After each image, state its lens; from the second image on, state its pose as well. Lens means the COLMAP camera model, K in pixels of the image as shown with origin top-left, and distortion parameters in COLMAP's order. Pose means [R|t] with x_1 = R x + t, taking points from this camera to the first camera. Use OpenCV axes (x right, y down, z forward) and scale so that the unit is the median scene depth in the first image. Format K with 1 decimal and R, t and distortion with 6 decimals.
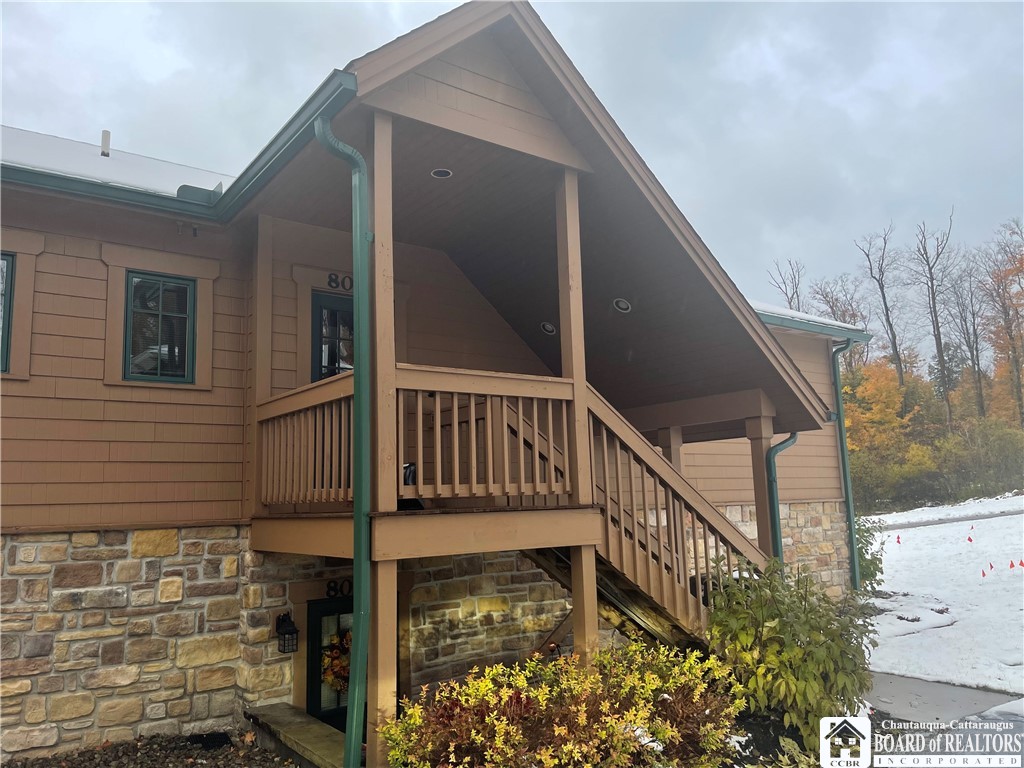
lens RADIAL K [[775.3, 0, 506.9], [0, 775.3, 390.6], [0, 0, 1]] dist [0.085091, -0.122414]
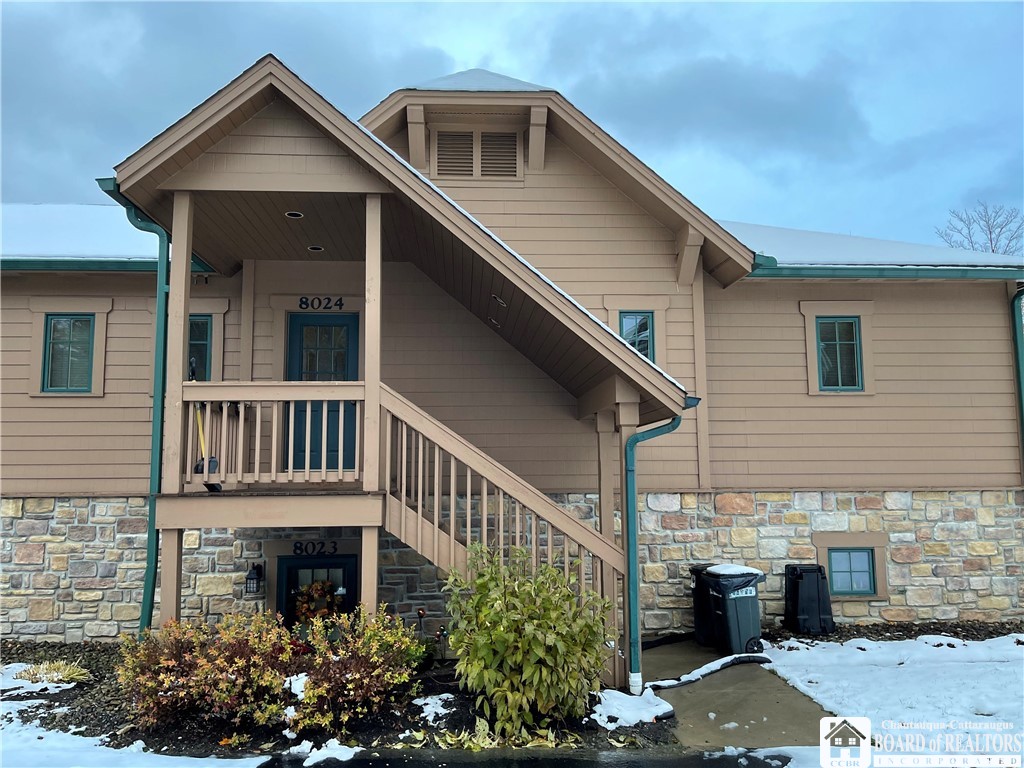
lens RADIAL K [[775.3, 0, 506.9], [0, 775.3, 390.6], [0, 0, 1]] dist [0.085091, -0.122414]
pose [[0.838128, -0.032902, -0.544480, 0.861598], [0.059109, 0.997780, 0.030694, -0.024467], [0.542261, -0.057909, 0.838212, 0.148521]]
